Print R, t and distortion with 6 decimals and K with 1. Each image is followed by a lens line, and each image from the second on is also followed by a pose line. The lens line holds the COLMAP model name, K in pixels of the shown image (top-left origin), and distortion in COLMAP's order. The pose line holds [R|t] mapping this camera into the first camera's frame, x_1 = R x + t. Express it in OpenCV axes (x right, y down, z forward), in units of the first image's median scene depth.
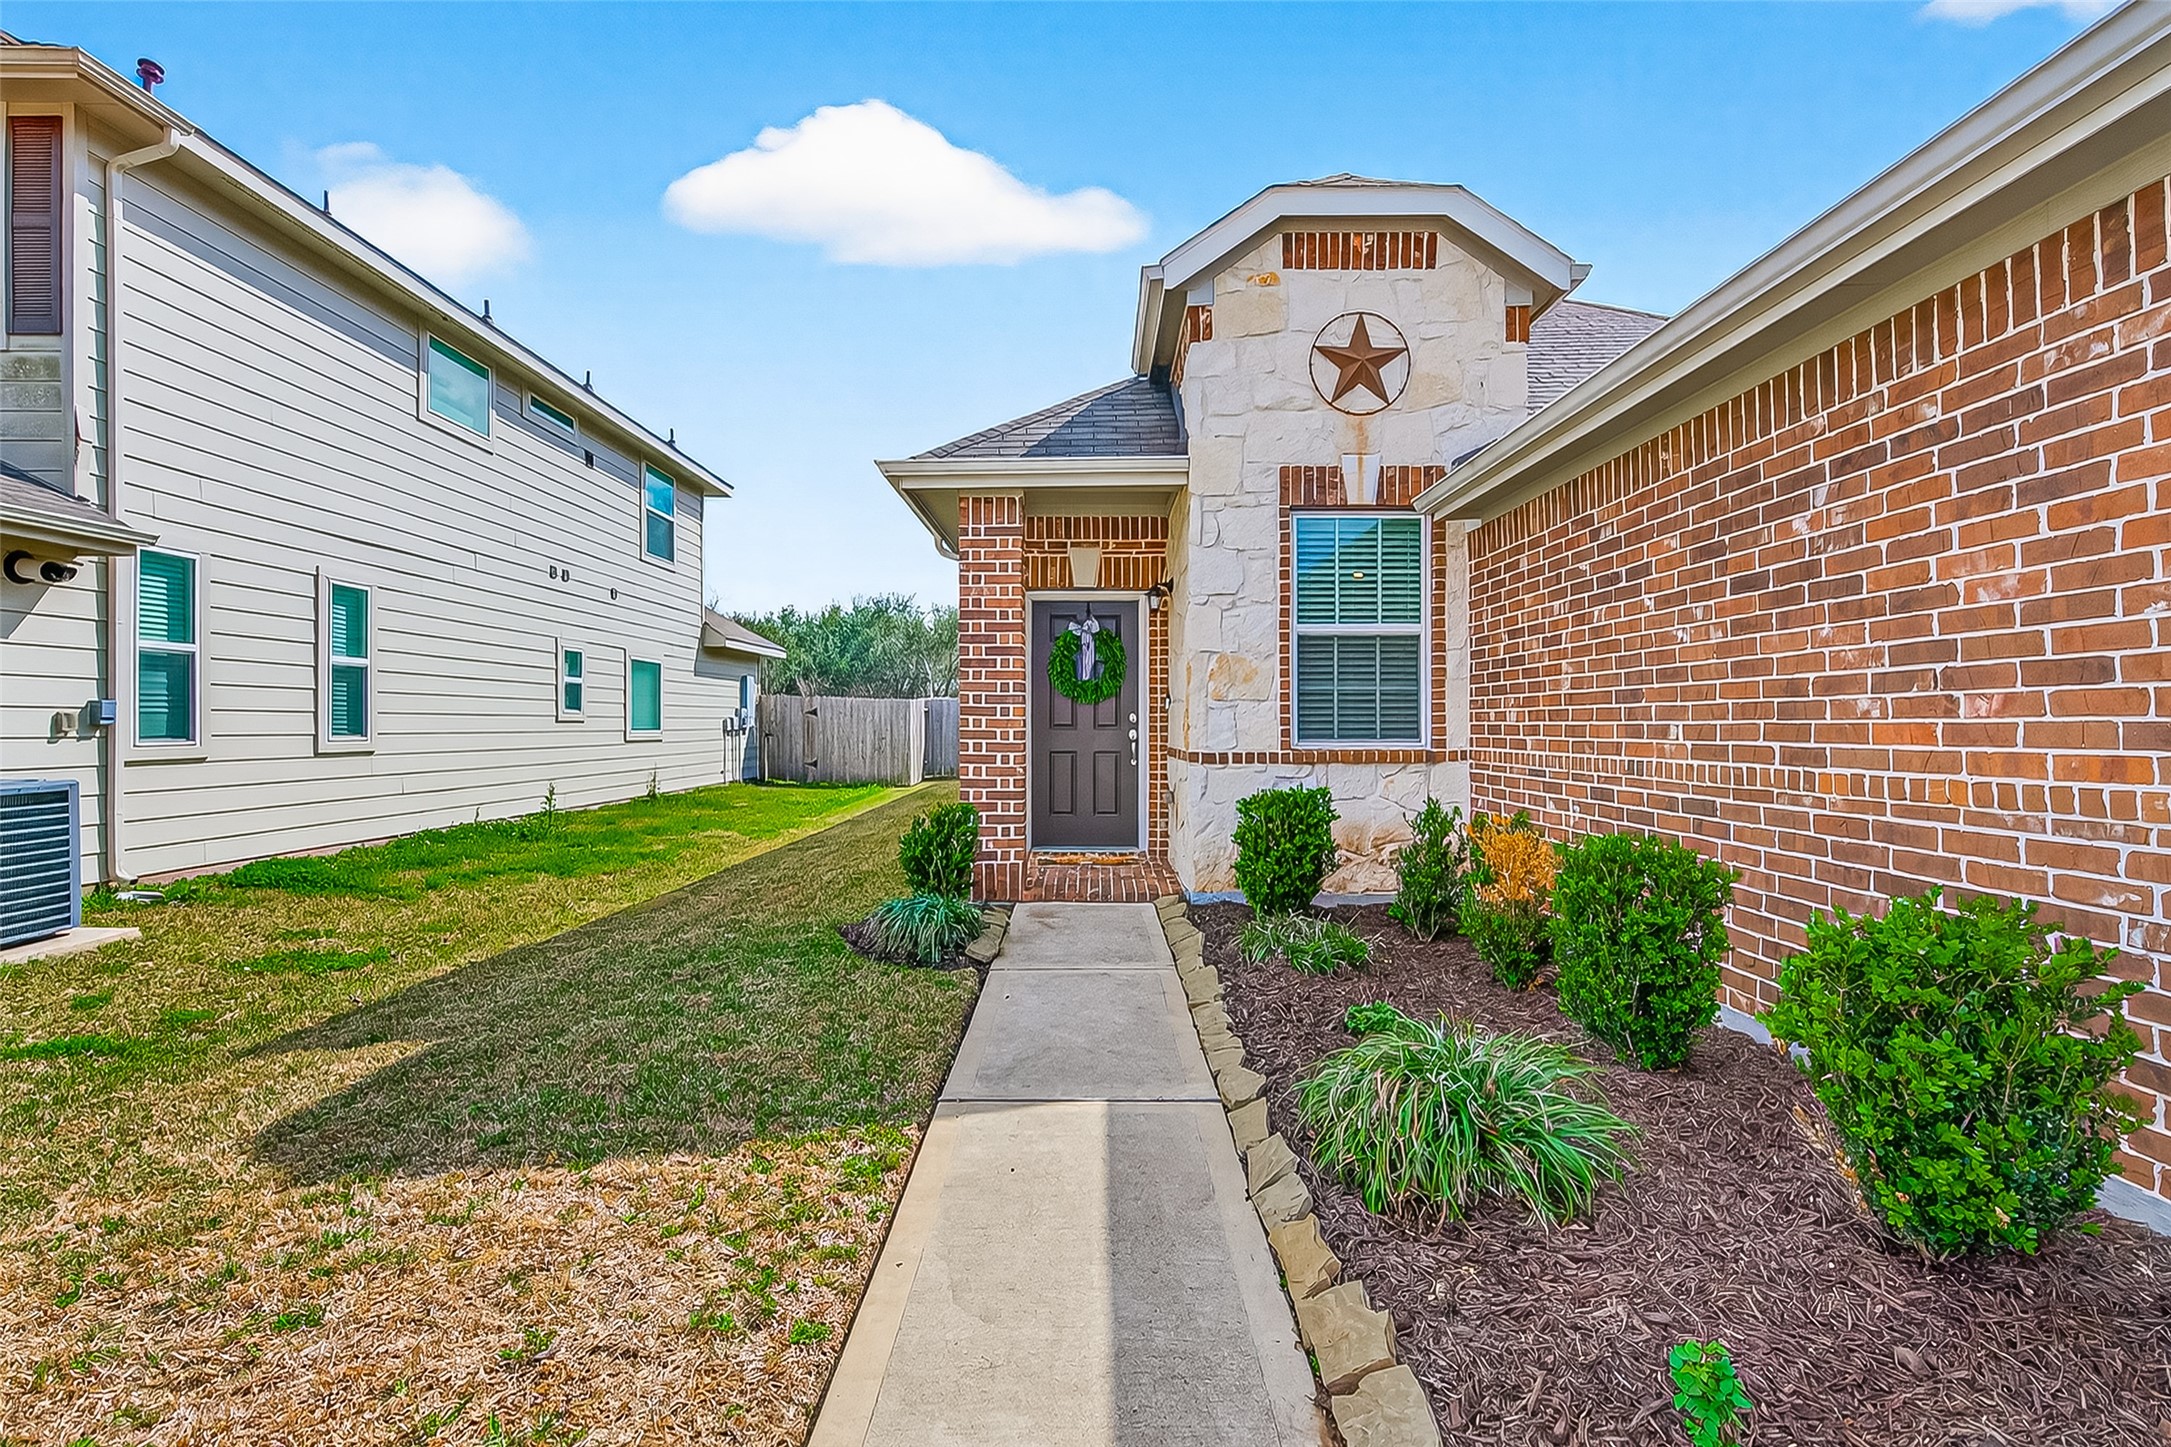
lens RADIAL K [[844.6, 0, 1096.5], [0, 844.6, 725.4], [0, 0, 1]] dist [0.003185, -0.000394]
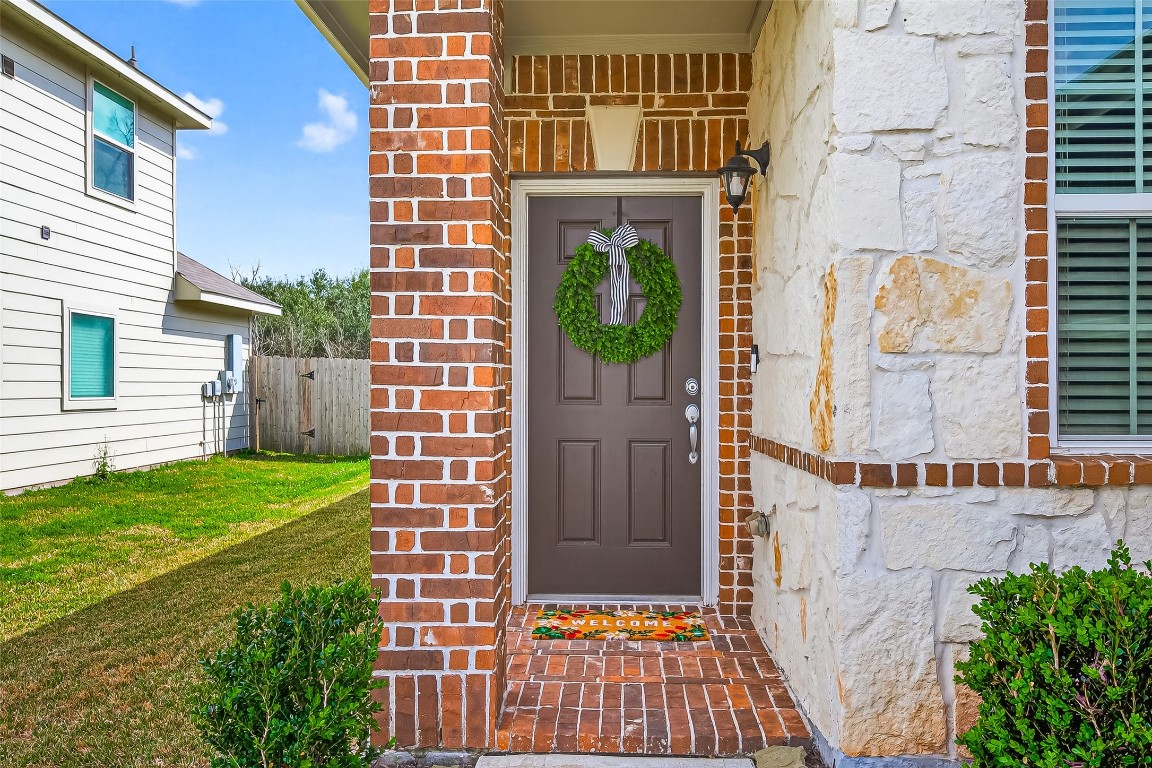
lens RADIAL K [[657.1, 0, 608.0], [0, 657.1, 387.5], [0, 0, 1]] dist [0.003383, -0.000582]
pose [[0.999795, 0.000490, -0.020253, -0.009713], [-0.000402, 0.999990, 0.004356, -0.011556], [0.020255, -0.004347, 0.999785, 0.606315]]
